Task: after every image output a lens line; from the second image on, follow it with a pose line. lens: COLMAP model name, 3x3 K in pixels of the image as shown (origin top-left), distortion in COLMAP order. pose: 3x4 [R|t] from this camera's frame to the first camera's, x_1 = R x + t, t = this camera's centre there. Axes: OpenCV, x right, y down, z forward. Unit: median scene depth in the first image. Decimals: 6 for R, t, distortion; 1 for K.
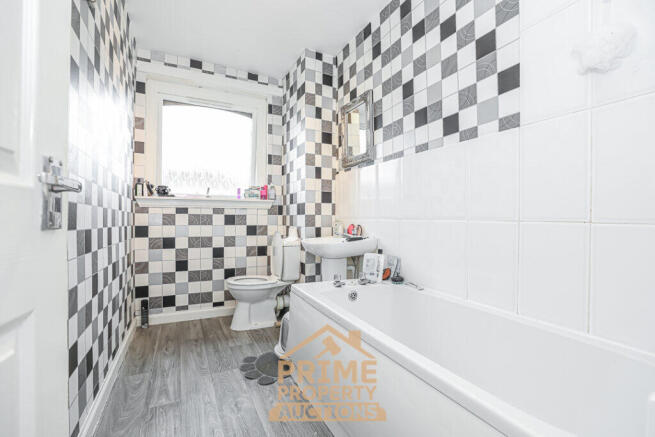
lens RADIAL K [[310.0, 0, 327.8], [0, 310.0, 215.5], [0, 0, 1]] dist [-0.026975, 0.004519]
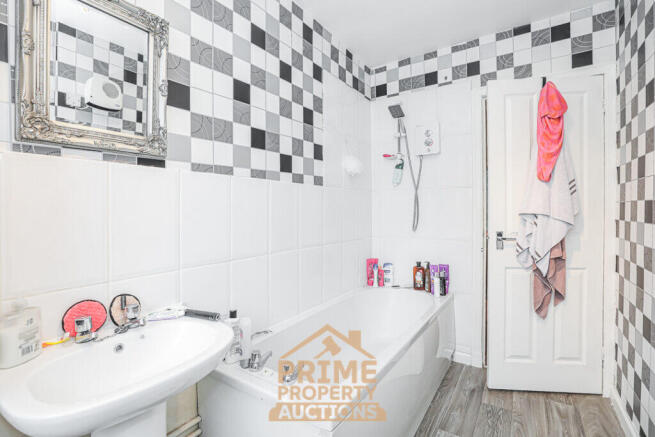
lens RADIAL K [[310.0, 0, 325.3], [0, 310.0, 214.9], [0, 0, 1]] dist [-0.026975, 0.004519]
pose [[-0.511123, -0.012862, 0.859411, -0.585757], [0.001454, 0.999874, 0.015828, -0.124875], [-0.859506, 0.009339, -0.511040, 1.377550]]
